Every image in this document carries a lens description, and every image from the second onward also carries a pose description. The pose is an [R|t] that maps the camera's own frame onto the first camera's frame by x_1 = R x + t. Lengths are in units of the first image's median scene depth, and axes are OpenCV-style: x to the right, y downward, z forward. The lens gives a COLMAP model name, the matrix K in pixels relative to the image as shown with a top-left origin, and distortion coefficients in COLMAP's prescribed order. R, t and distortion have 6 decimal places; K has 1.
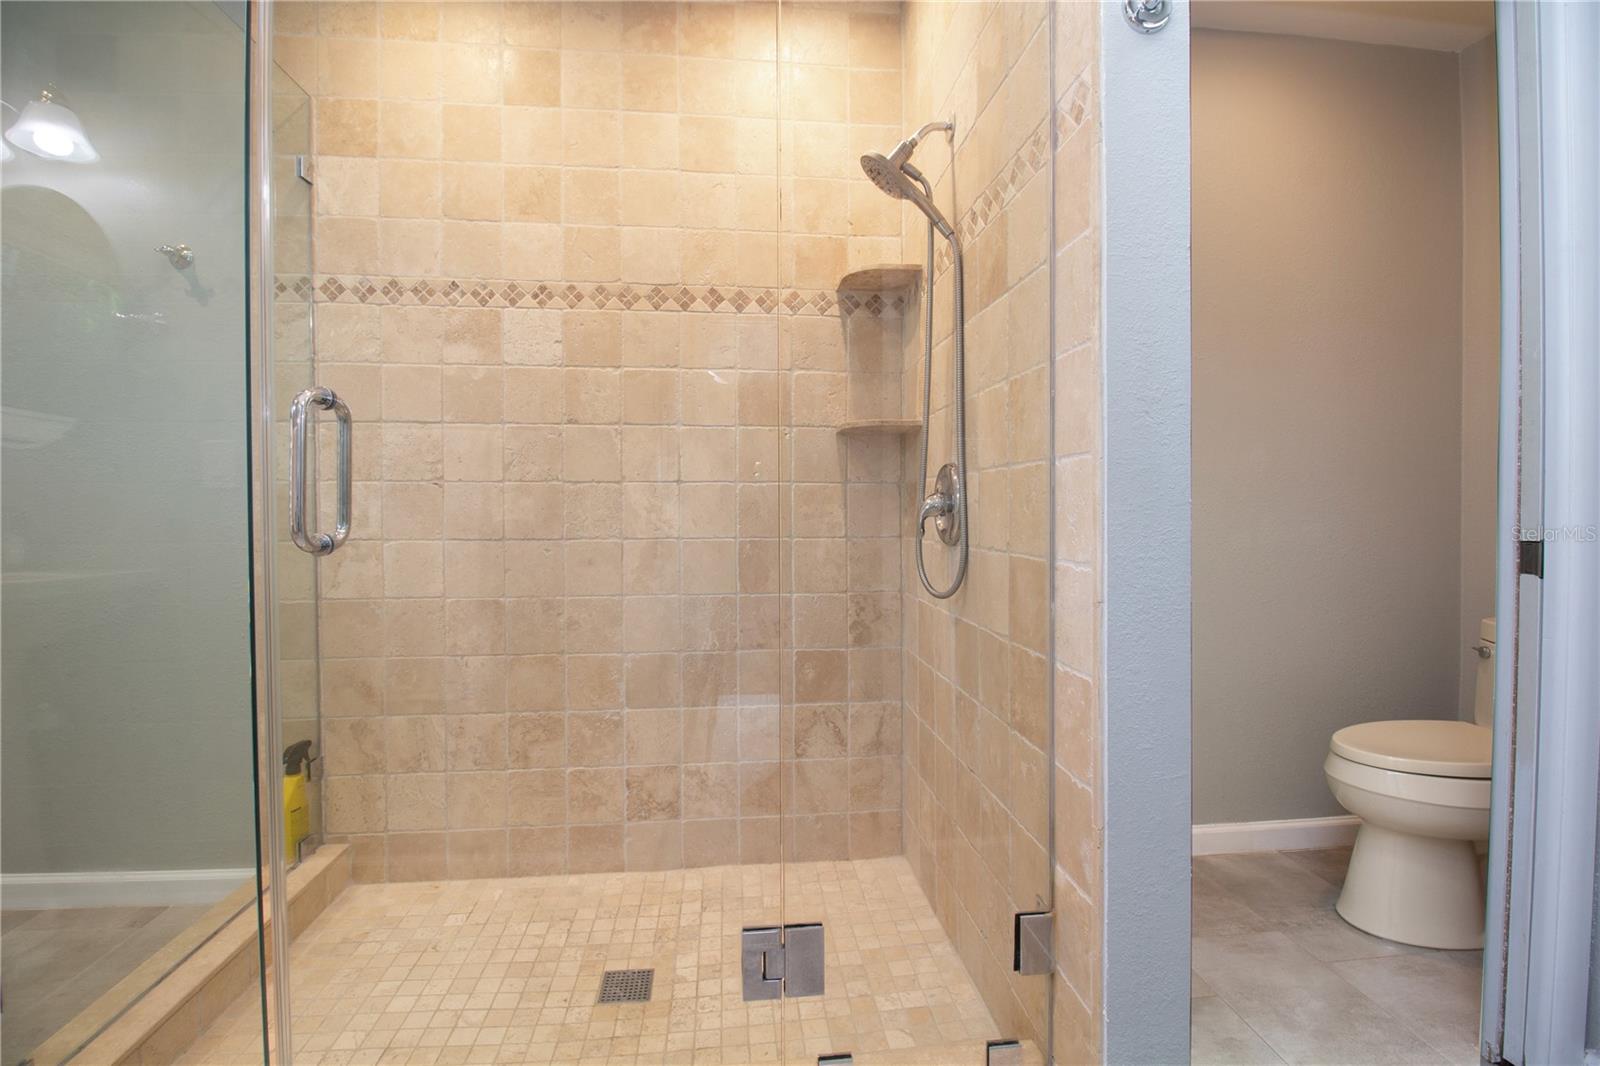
lens RADIAL K [[734.0, 0, 802.1], [0, 734.0, 518.9], [0, 0, 1]] dist [0.000602, -0.014108]
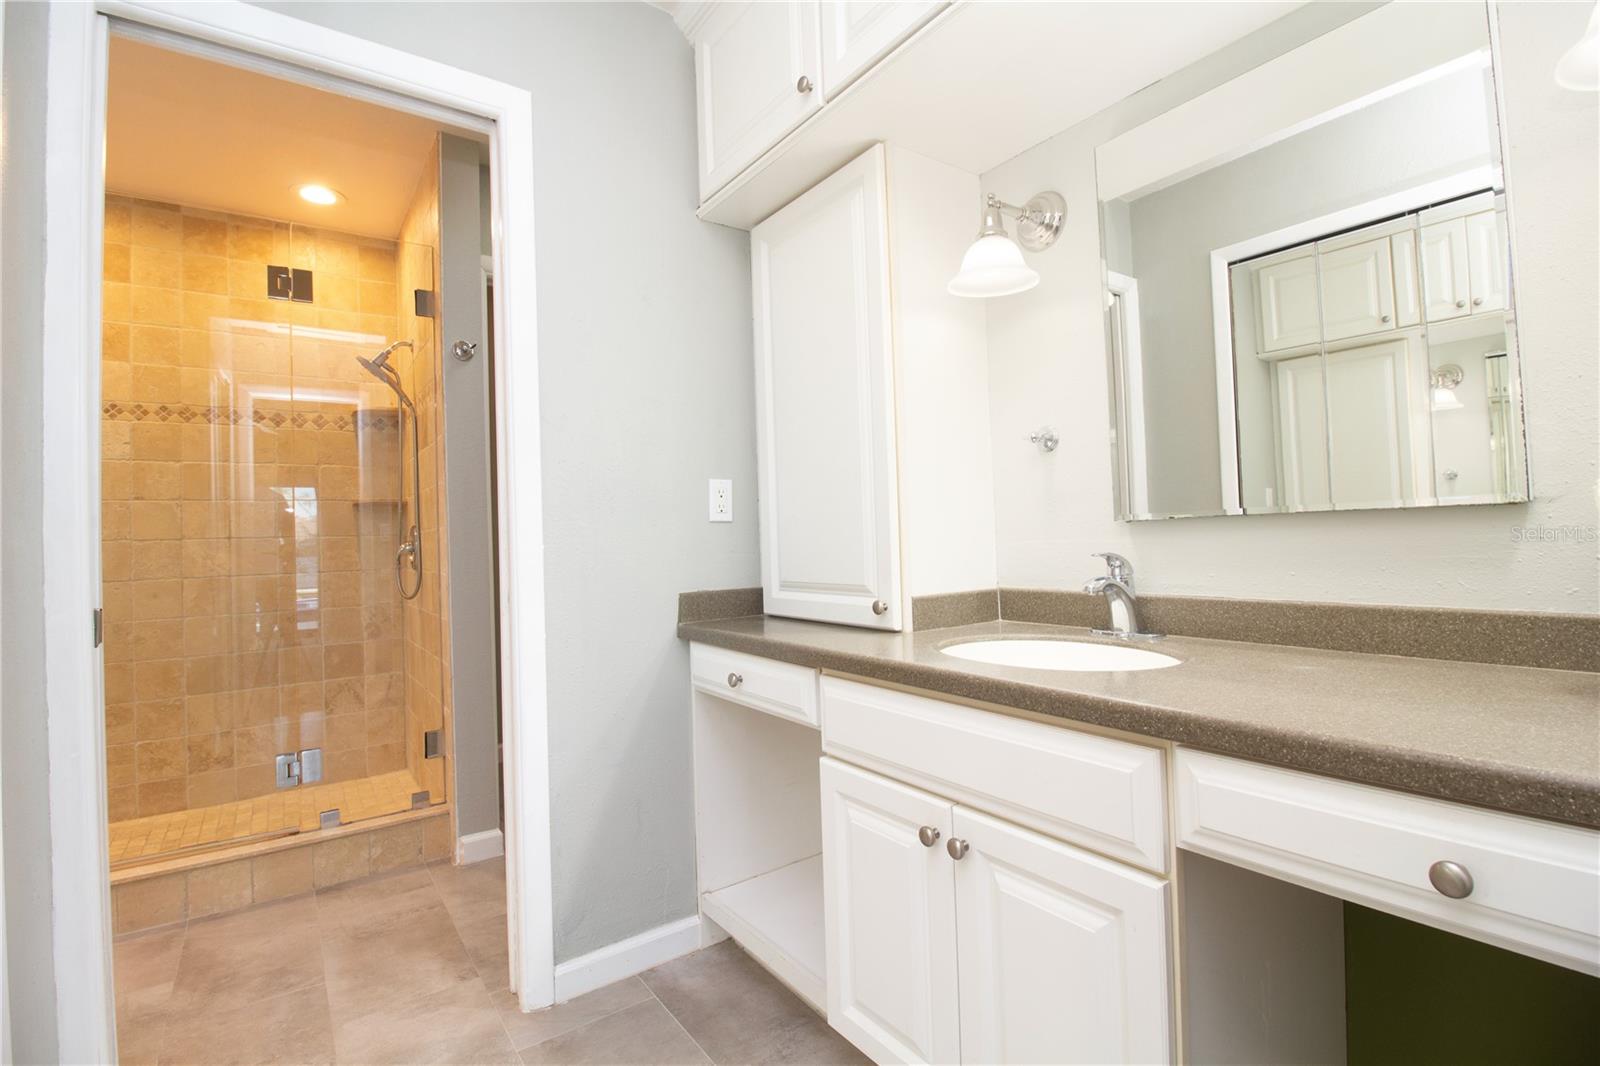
lens RADIAL K [[734.0, 0, 802.1], [0, 734.0, 518.9], [0, 0, 1]] dist [0.000602, -0.014108]
pose [[0.870065, -0.014195, 0.492732, 0.114483], [0.038226, 0.998518, -0.038733, 0.012609], [-0.491452, 0.052535, 0.869319, -0.873020]]
